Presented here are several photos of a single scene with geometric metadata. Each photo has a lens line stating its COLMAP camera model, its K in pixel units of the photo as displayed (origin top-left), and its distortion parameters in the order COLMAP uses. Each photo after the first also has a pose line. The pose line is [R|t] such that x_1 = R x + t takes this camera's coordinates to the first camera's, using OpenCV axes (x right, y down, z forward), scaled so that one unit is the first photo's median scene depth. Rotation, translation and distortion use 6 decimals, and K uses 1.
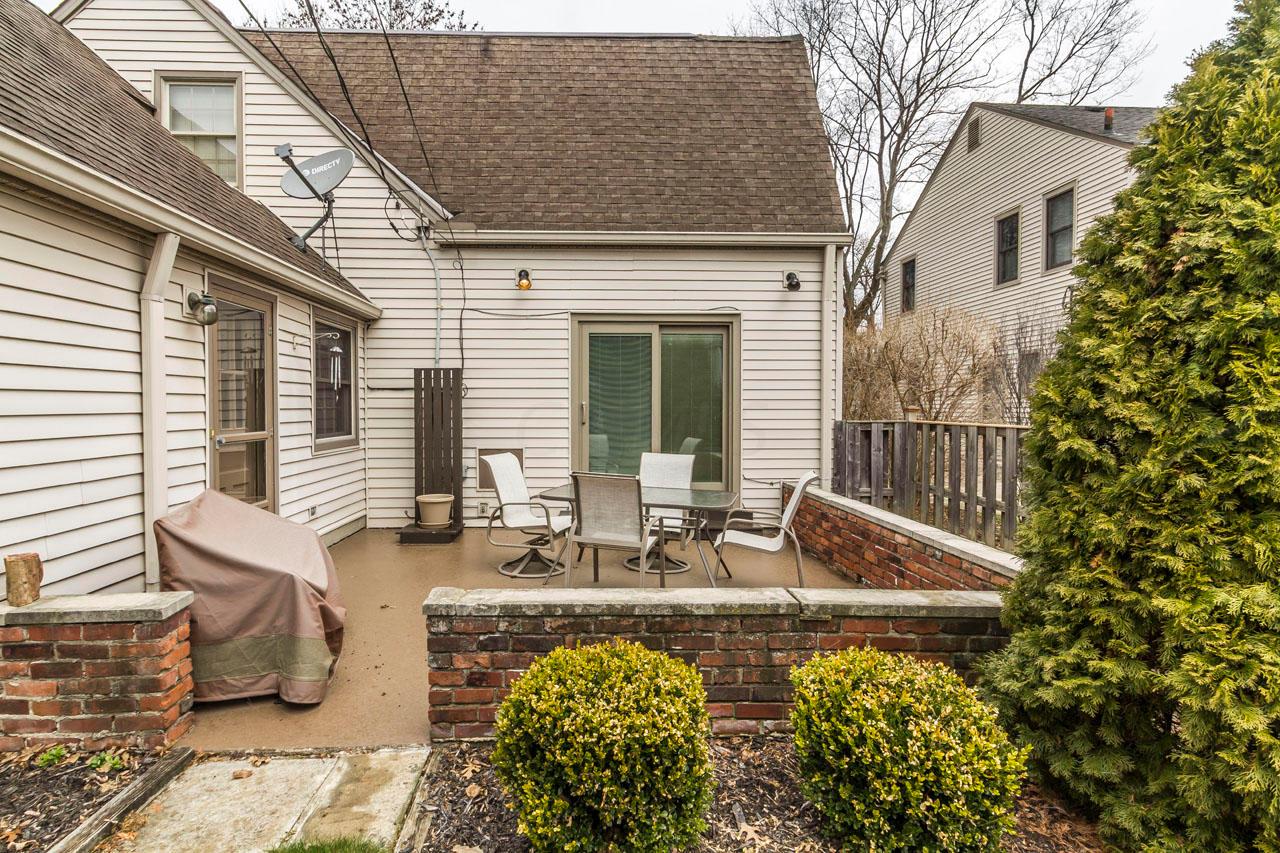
lens RADIAL K [[688.8, 0, 635.9], [0, 688.8, 417.9], [0, 0, 1]] dist [0.002884, 0.000185]
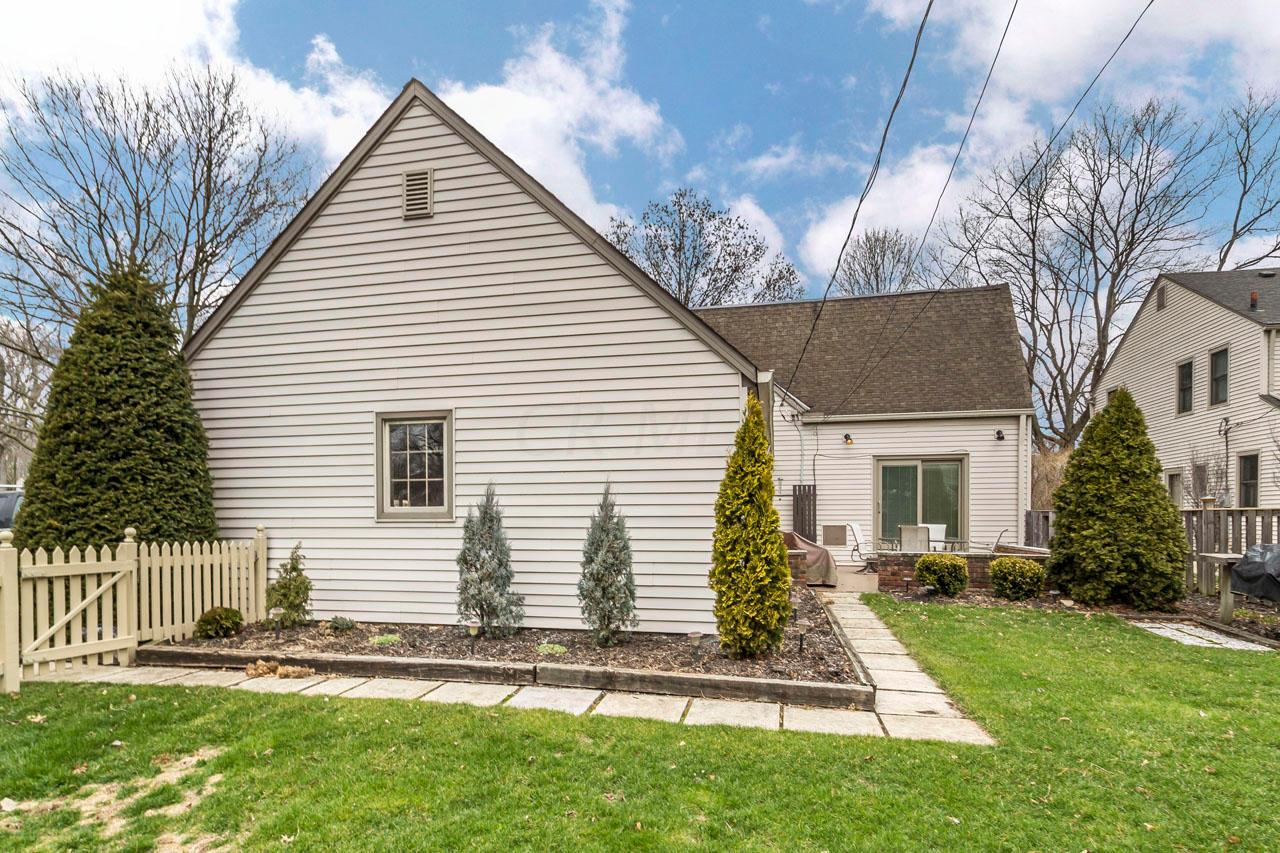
lens RADIAL K [[703.4, 0, 621.5], [0, 703.4, 520.9], [0, 0, 1]] dist [0.001236, -0.000275]
pose [[0.957079, 0.000195, -0.289828, -0.198698], [-0.003269, 0.999943, -0.010121, 0.054563], [0.289810, 0.010634, 0.957025, -1.103037]]
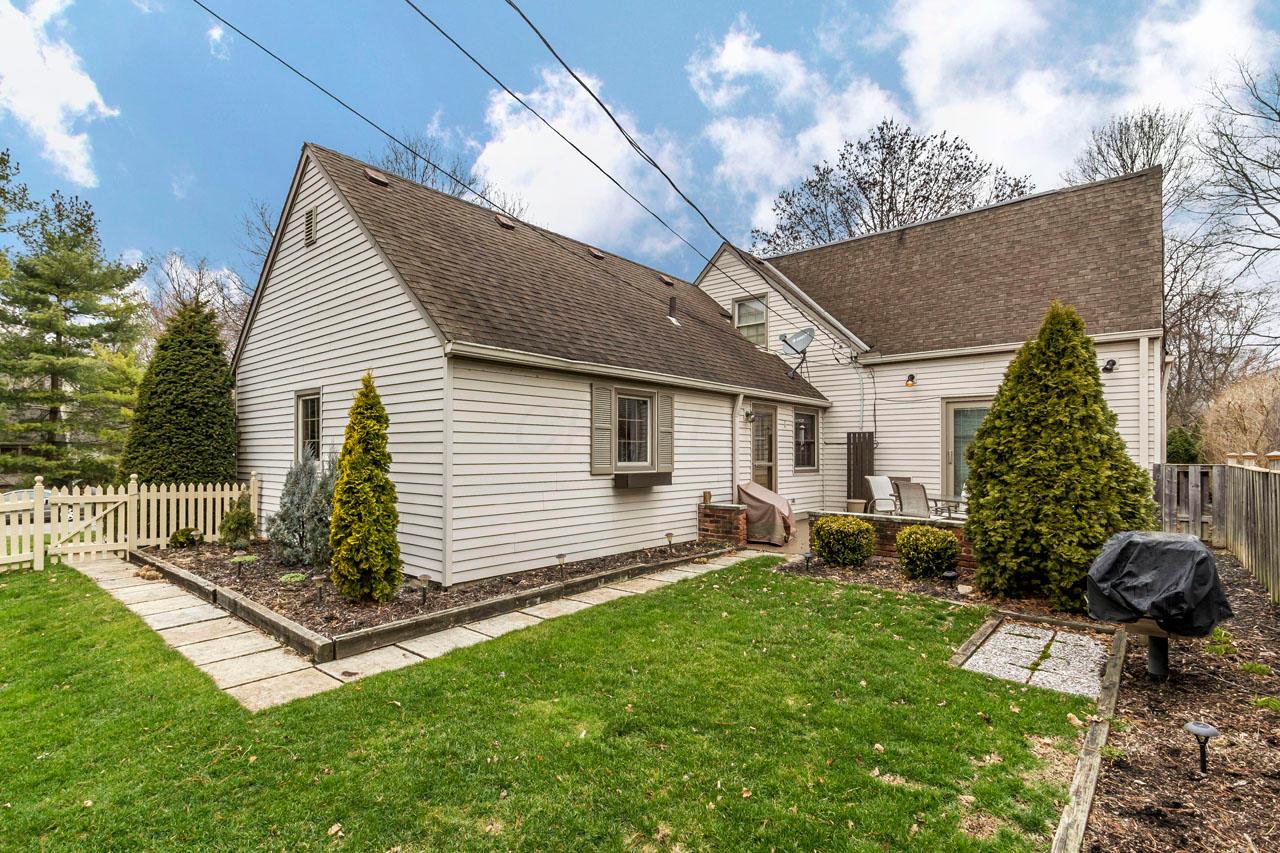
lens RADIAL K [[629.9, 0, 588.1], [0, 629.9, 449.4], [0, 0, 1]] dist [0.000361, 0.000262]
pose [[0.690025, -0.002140, -0.723782, 0.427343], [-0.017290, 0.999662, -0.019439, 0.019519], [0.723579, 0.025928, 0.689754, -0.688043]]
